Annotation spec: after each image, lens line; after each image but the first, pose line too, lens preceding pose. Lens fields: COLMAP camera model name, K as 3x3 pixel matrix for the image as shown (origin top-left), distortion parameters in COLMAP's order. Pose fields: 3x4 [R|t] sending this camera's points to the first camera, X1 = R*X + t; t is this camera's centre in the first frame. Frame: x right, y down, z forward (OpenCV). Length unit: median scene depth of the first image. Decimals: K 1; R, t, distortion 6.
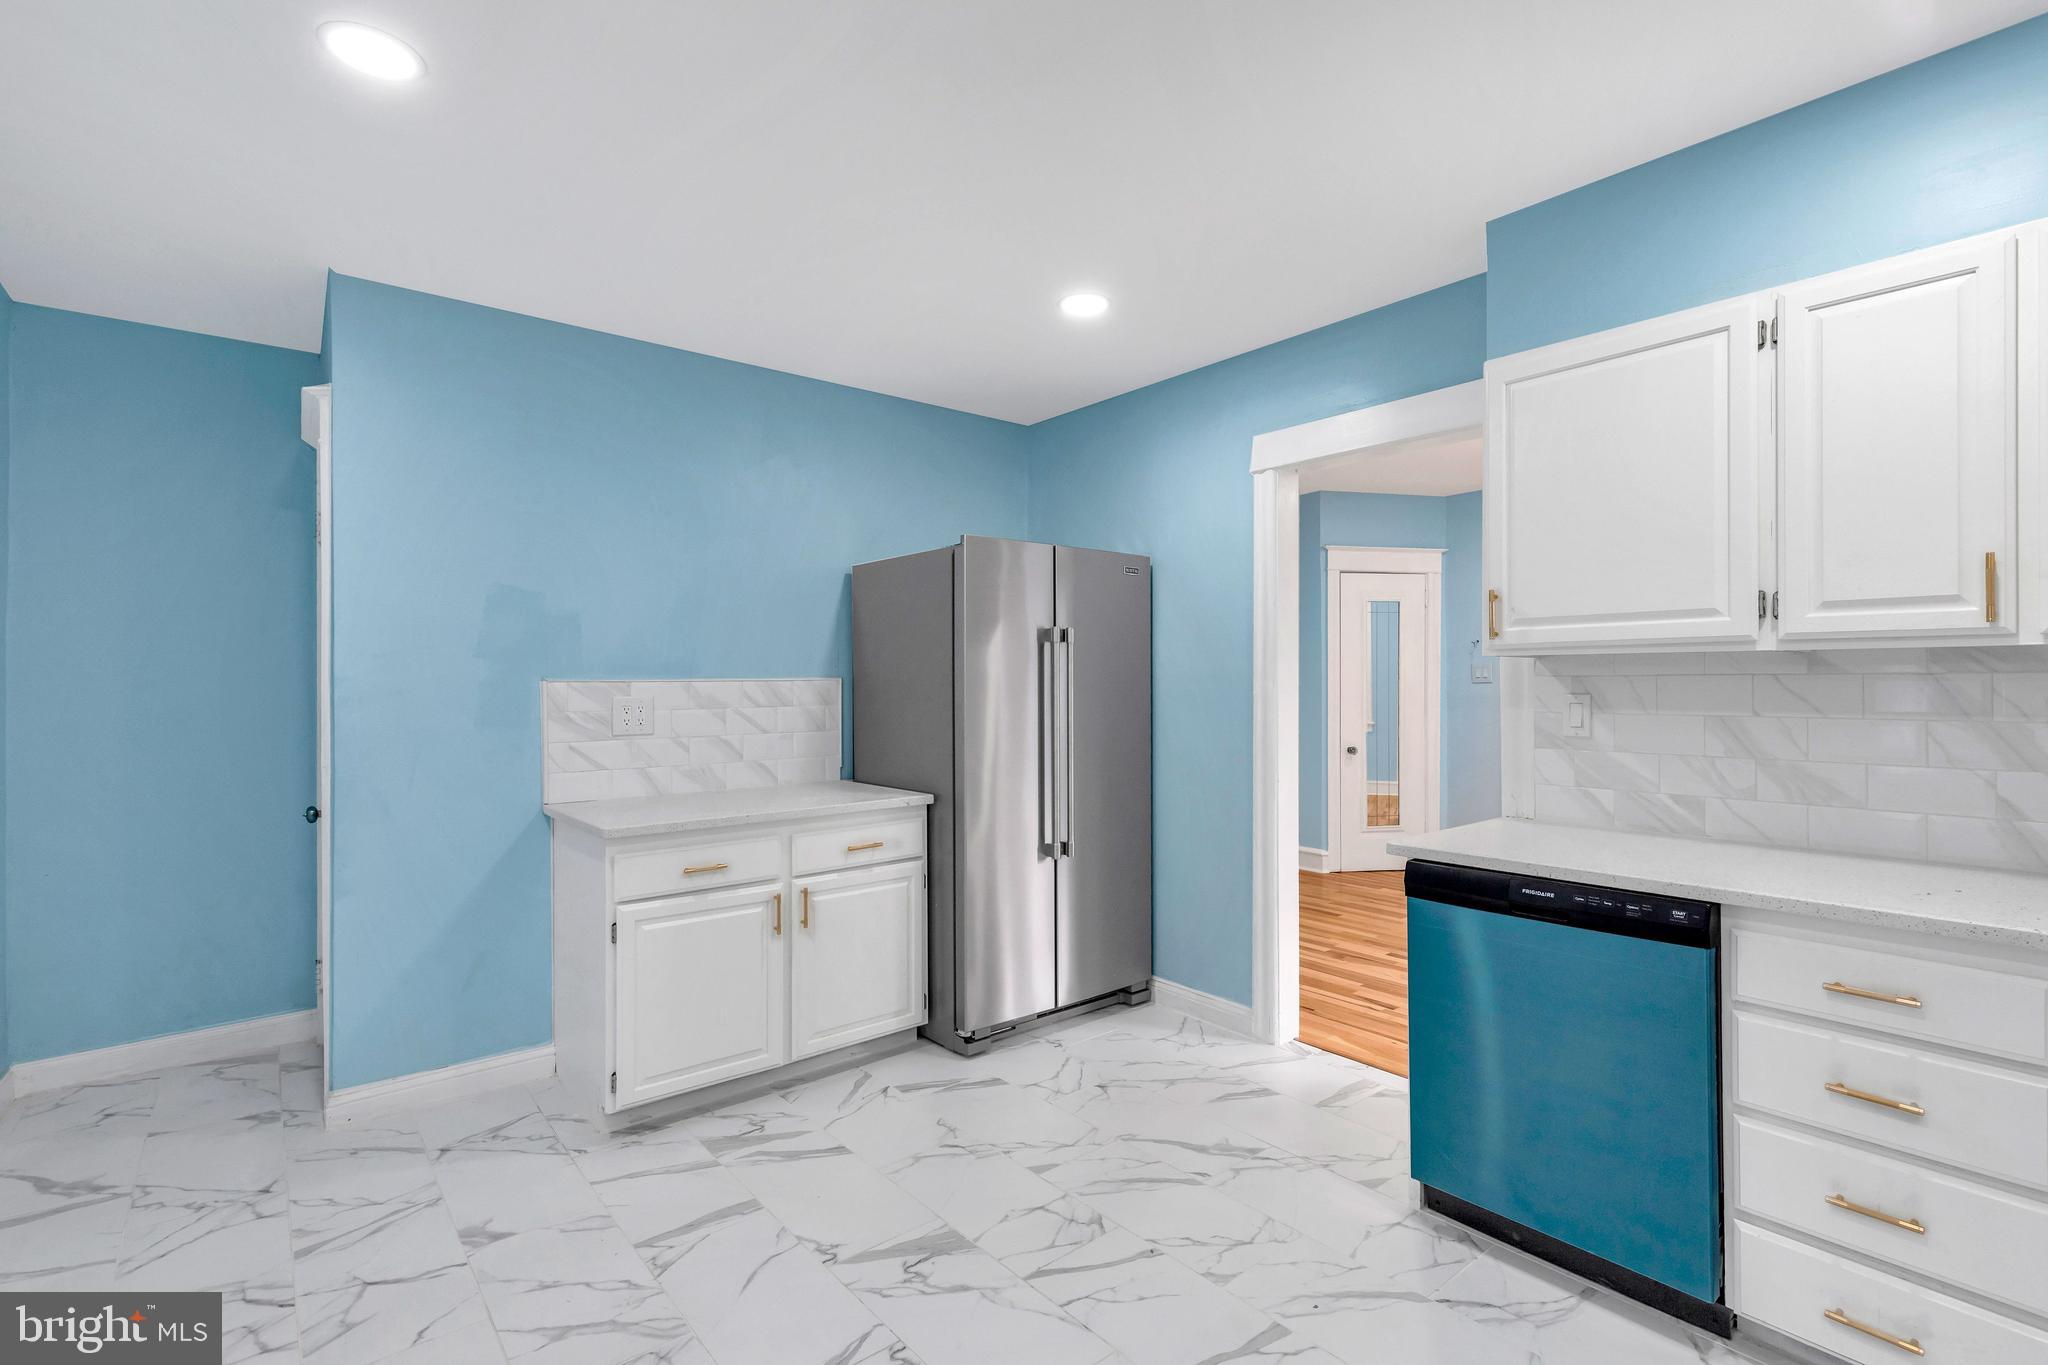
lens RADIAL K [[940.7, 0, 1023.3], [0, 940.7, 686.1], [0, 0, 1]] dist [0.009163, -0.001604]
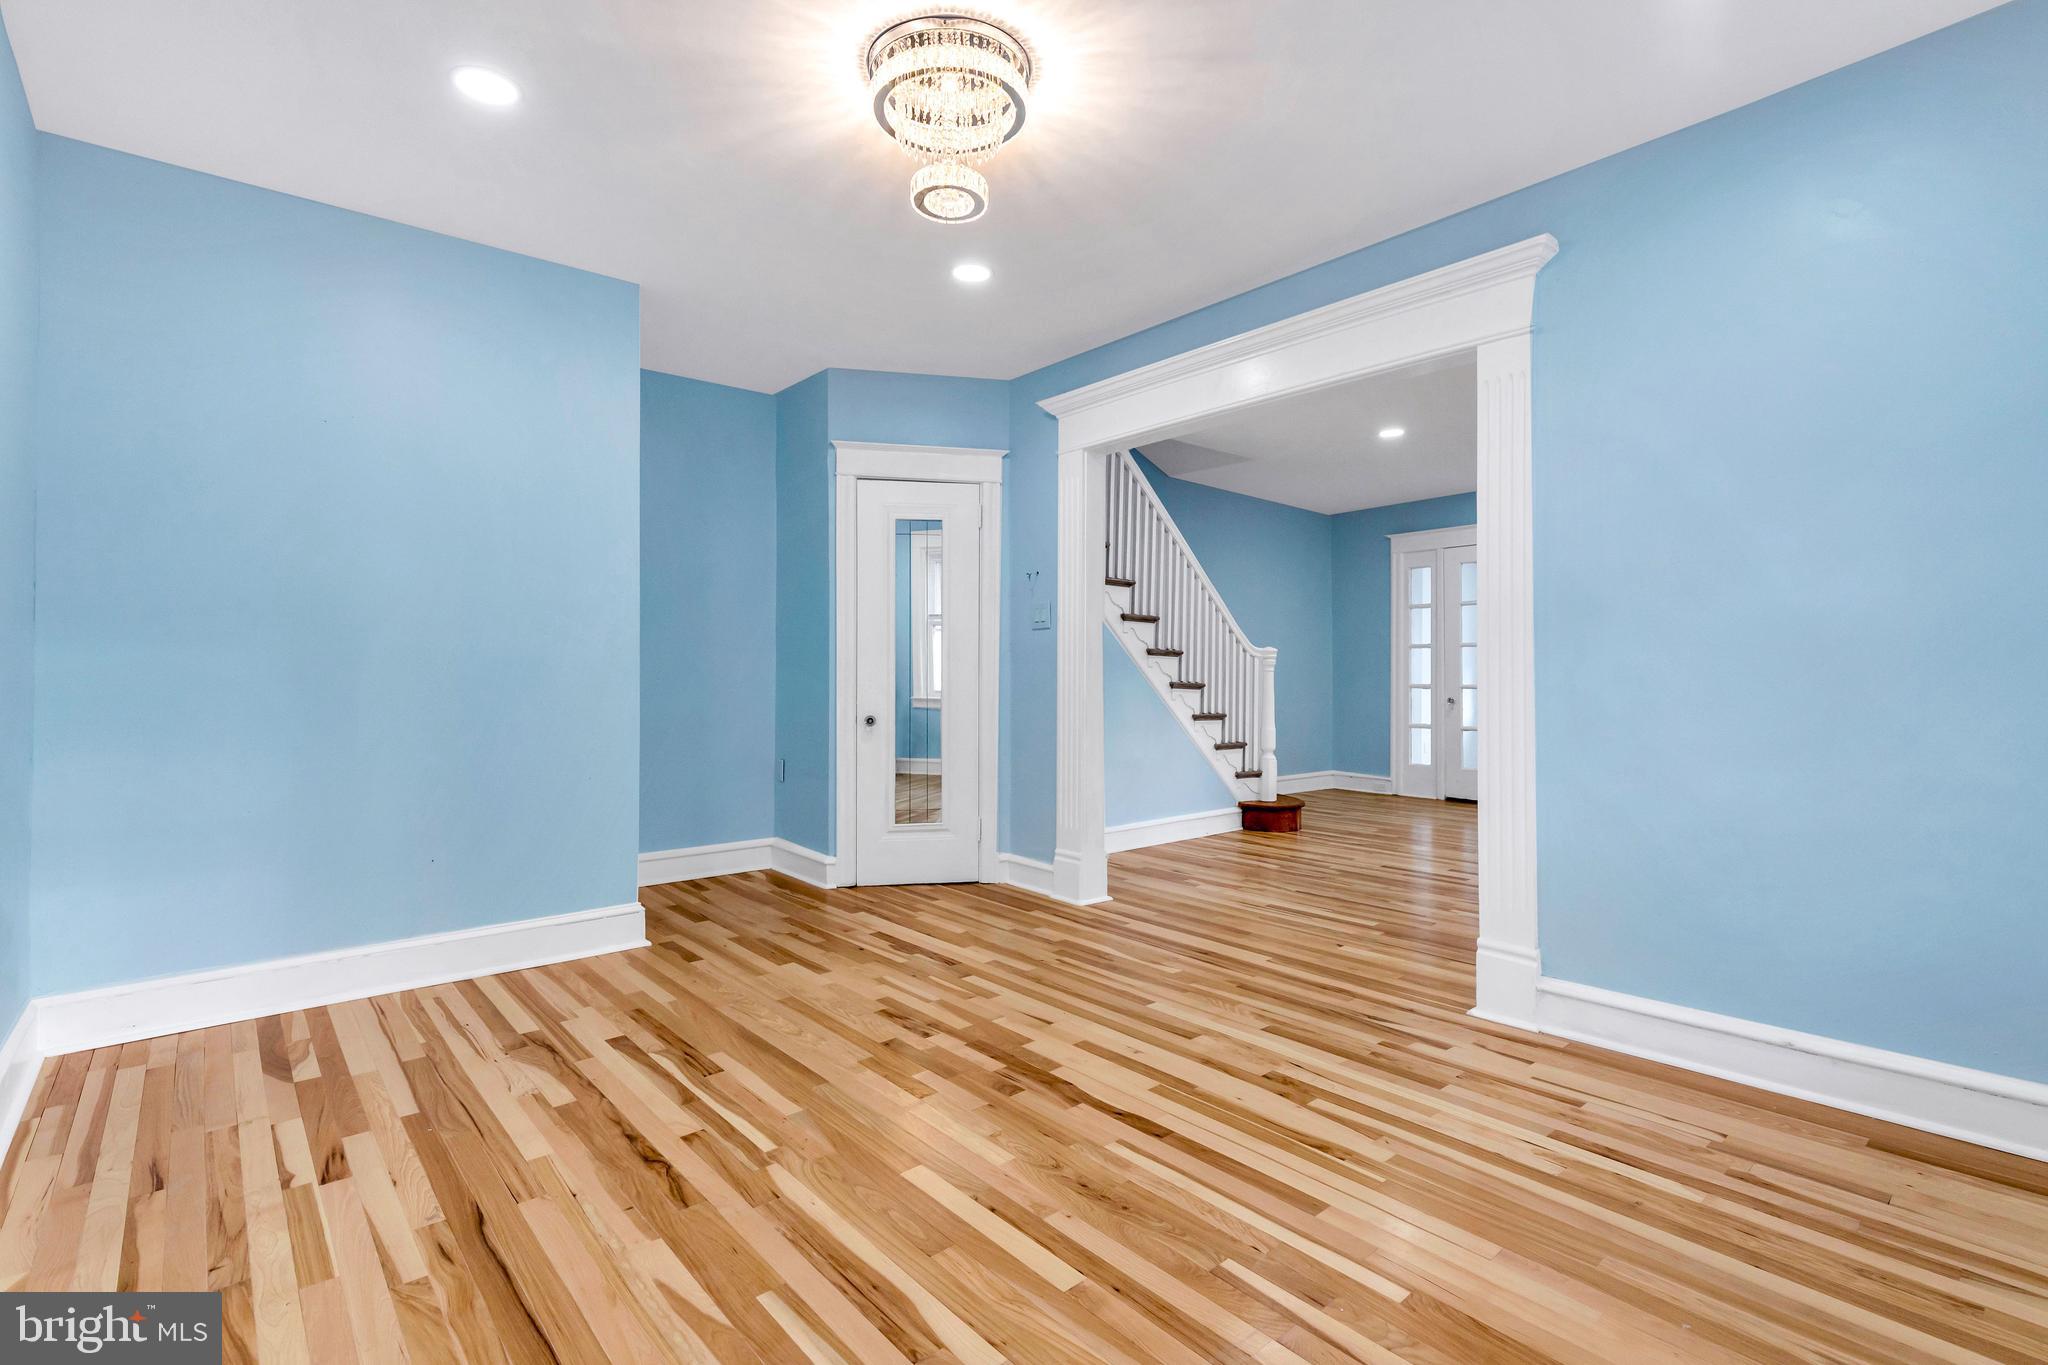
lens RADIAL K [[940.7, 0, 1023.6], [0, 940.7, 681.8], [0, 0, 1]] dist [0.009163, -0.001604]
pose [[0.999261, 0.001681, 0.038411, 0.440146], [-0.001908, 0.999981, 0.005865, 0.033551], [-0.038400, -0.005934, 0.999245, 0.263412]]
